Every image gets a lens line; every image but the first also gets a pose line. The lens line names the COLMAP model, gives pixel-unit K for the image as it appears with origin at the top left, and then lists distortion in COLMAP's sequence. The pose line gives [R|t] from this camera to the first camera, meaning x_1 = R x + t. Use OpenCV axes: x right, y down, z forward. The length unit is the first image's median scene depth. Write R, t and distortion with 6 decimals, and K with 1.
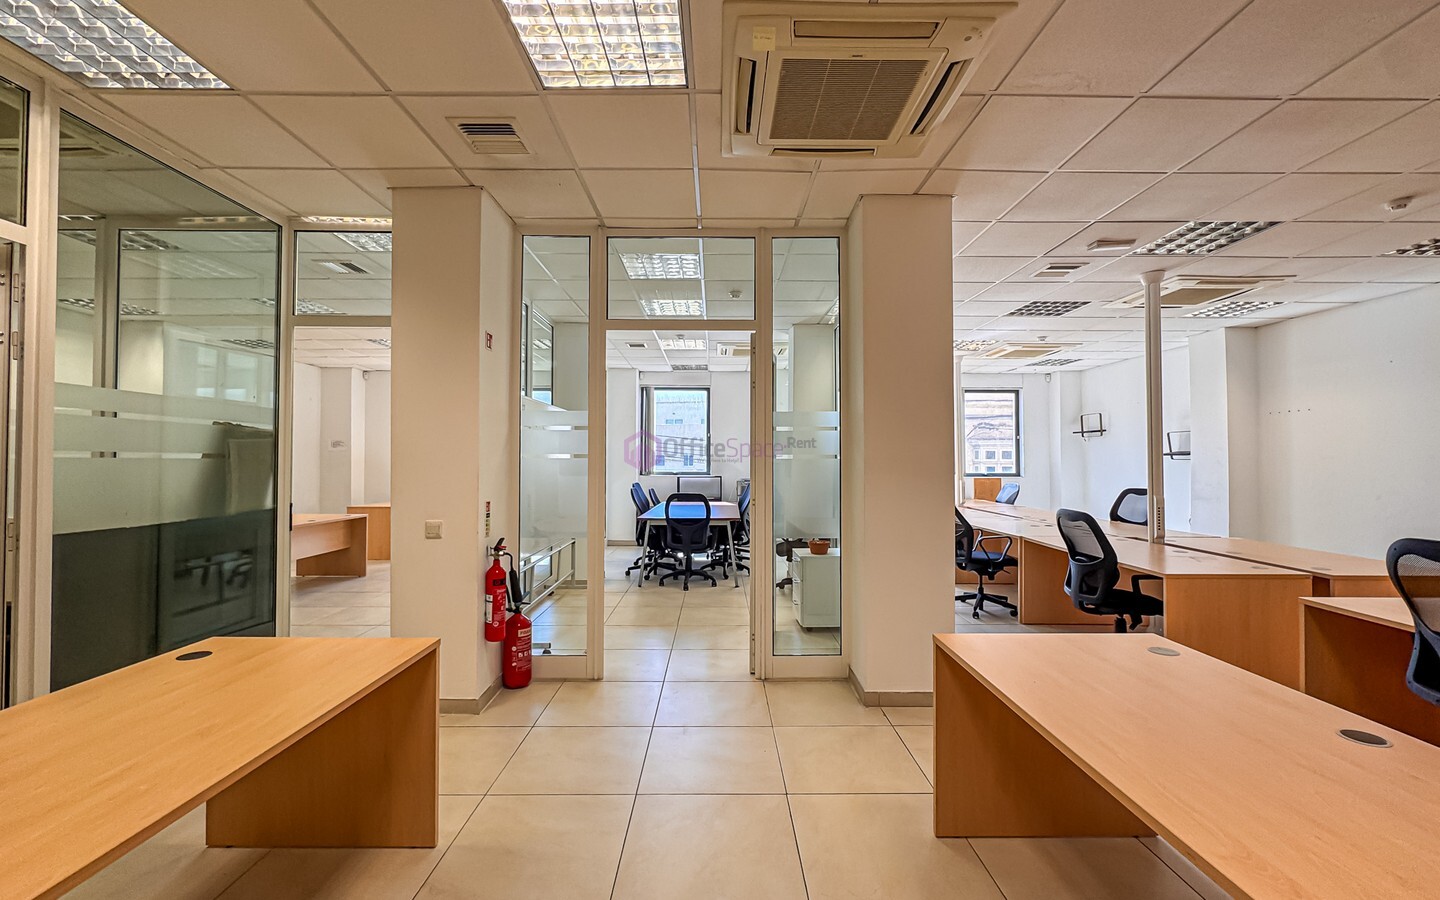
lens RADIAL K [[578.9, 0, 718.7], [0, 578.9, 453.1], [0, 0, 1]] dist [-0.001255, -0.000026]
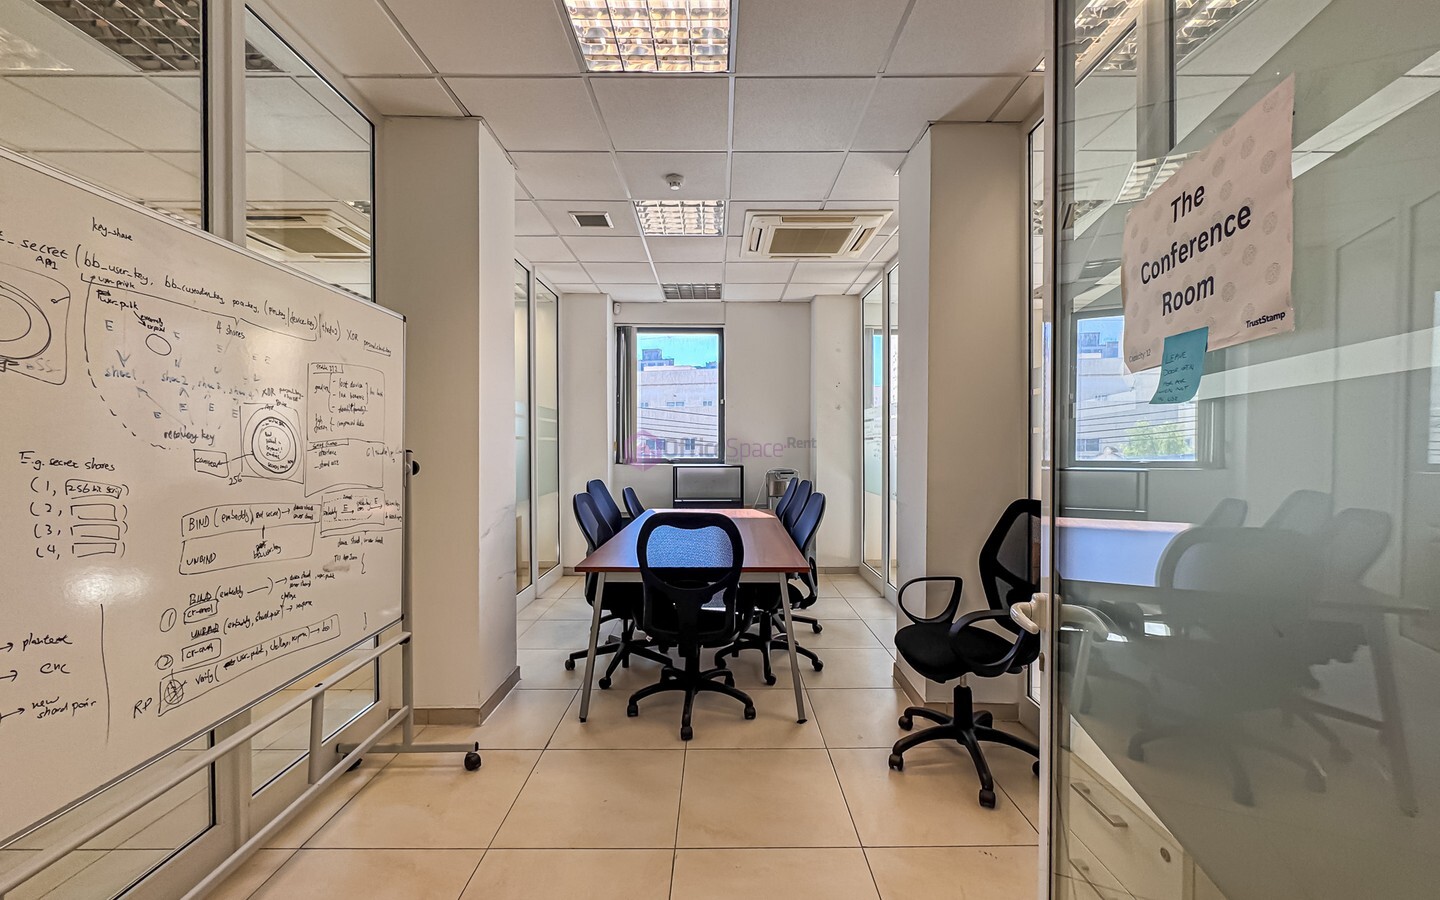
lens RADIAL K [[578.9, 0, 718.7], [0, 578.9, 453.1], [0, 0, 1]] dist [-0.001255, -0.000026]
pose [[0.999995, -0.001750, -0.002616, -0.024054], [0.001823, 0.999604, 0.028083, 0.010370], [0.002566, -0.028088, 0.999602, 0.434673]]
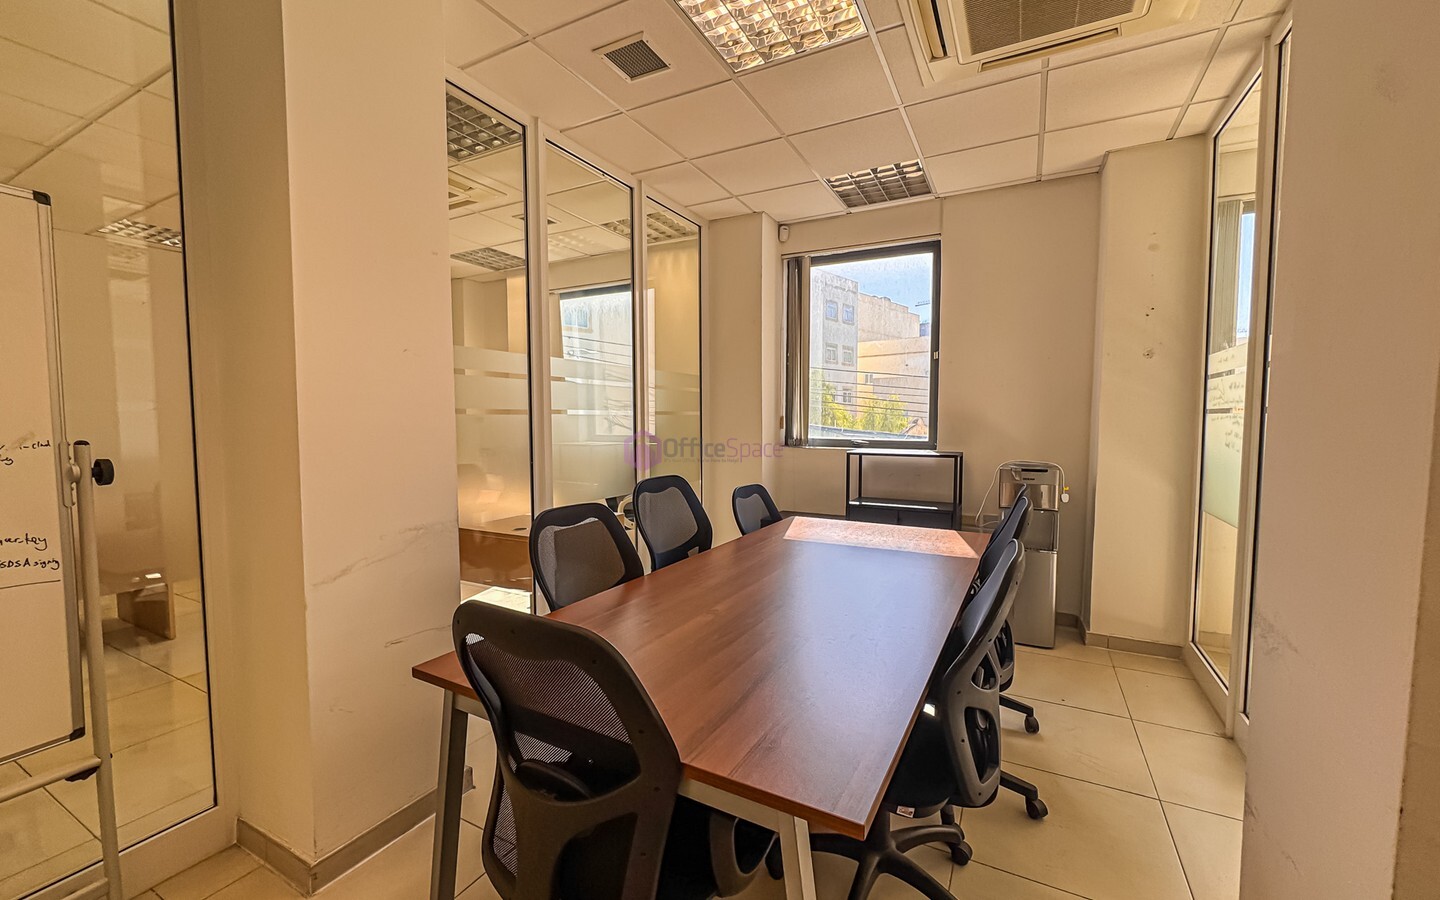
lens RADIAL K [[578.9, 0, 718.7], [0, 578.9, 453.1], [0, 0, 1]] dist [-0.001255, -0.000026]
pose [[0.880637, 0.026653, -0.473041, 0.056415], [0.009265, 0.997257, 0.073436, 0.010020], [0.473701, -0.069053, 0.877974, 0.677106]]
